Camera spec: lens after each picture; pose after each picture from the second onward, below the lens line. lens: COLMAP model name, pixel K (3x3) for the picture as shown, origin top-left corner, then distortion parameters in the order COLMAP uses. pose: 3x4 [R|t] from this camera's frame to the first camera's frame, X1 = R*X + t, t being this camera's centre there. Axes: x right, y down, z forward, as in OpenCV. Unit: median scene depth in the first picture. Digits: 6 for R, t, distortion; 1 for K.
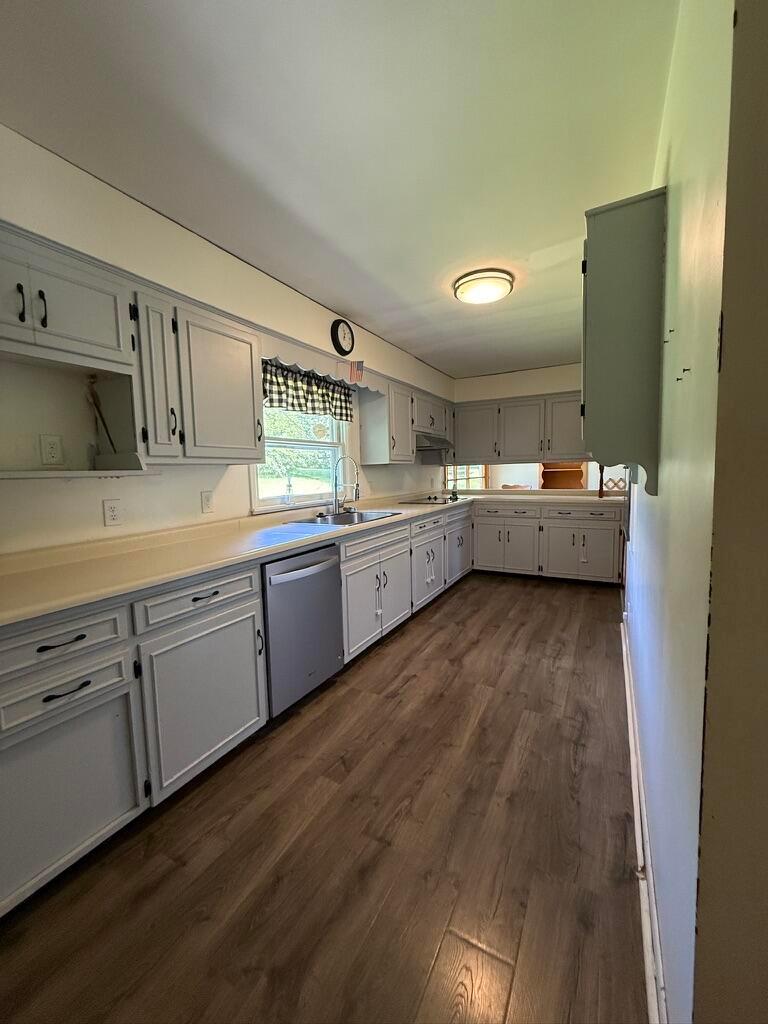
lens RADIAL K [[412.1, 0, 375.5], [0, 412.1, 512.0], [0, 0, 1]] dist [-0.000034, 0.000523]
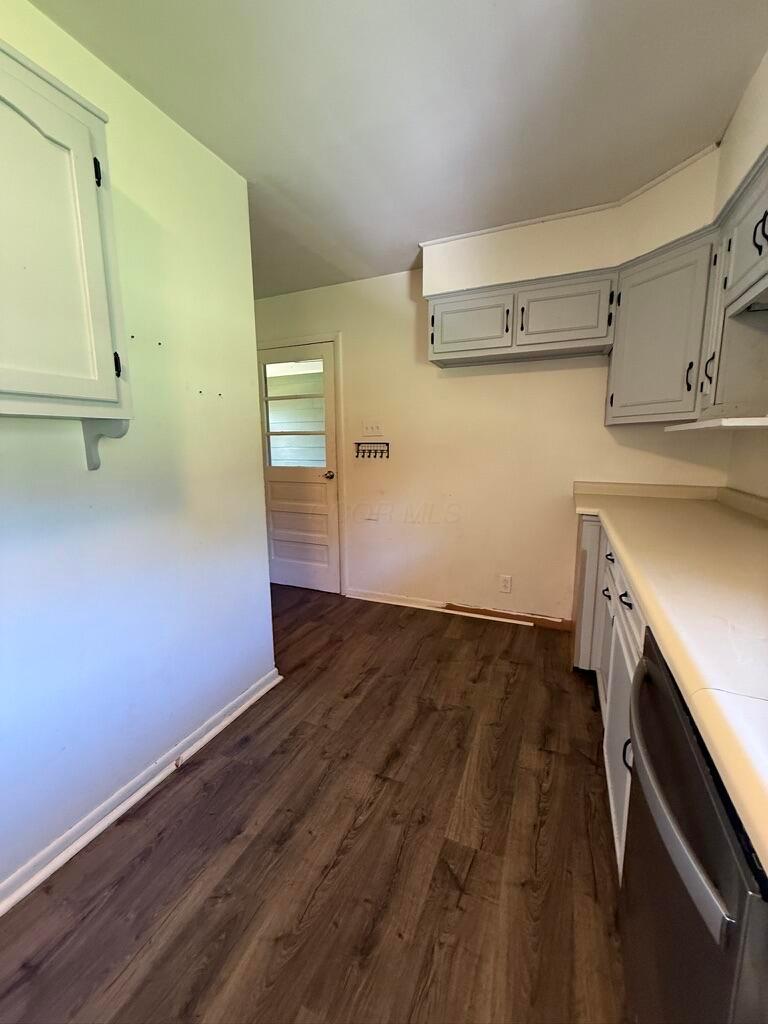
lens RADIAL K [[412.1, 0, 376.2], [0, 412.1, 510.8], [0, 0, 1]] dist [-0.000034, 0.000523]
pose [[-0.995149, 0.046313, -0.086791, 0.077483], [0.022198, 0.965212, 0.260524, -0.131406], [0.095838, 0.257333, -0.961558, 1.465333]]
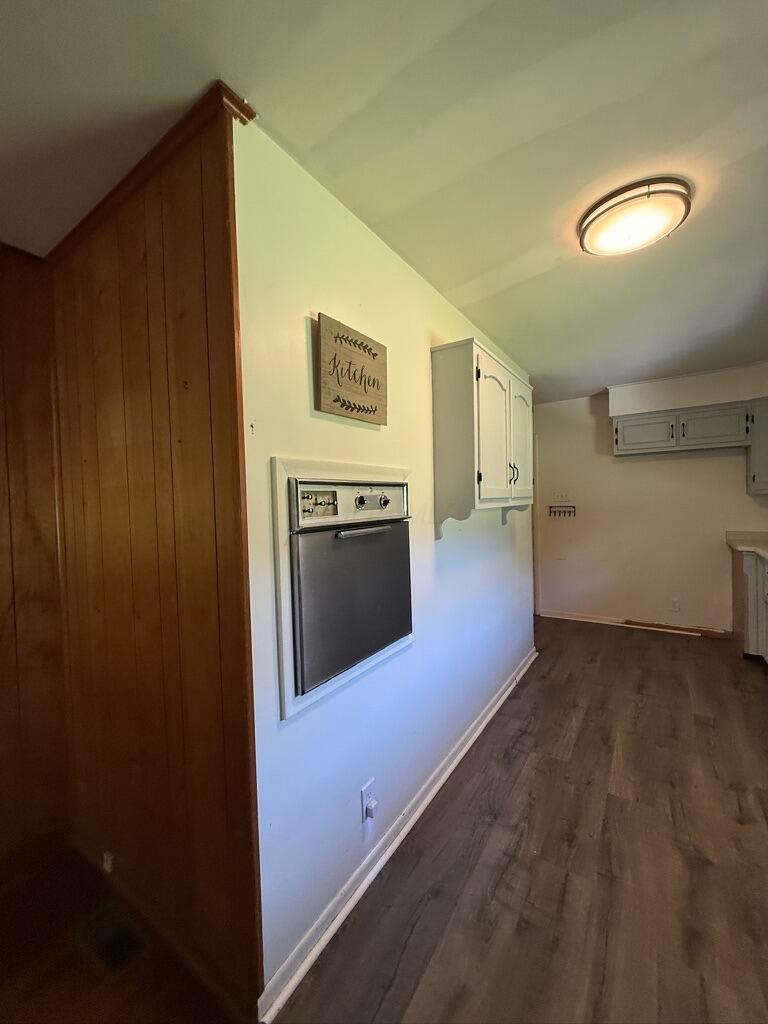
lens RADIAL K [[412.1, 0, 378.1], [0, 412.1, 511.4], [0, 0, 1]] dist [-0.000034, 0.000523]
pose [[-0.995572, 0.048707, 0.080403, 0.840626], [0.058385, 0.990715, 0.122782, -0.298956], [-0.073676, 0.126933, -0.989171, 2.304879]]
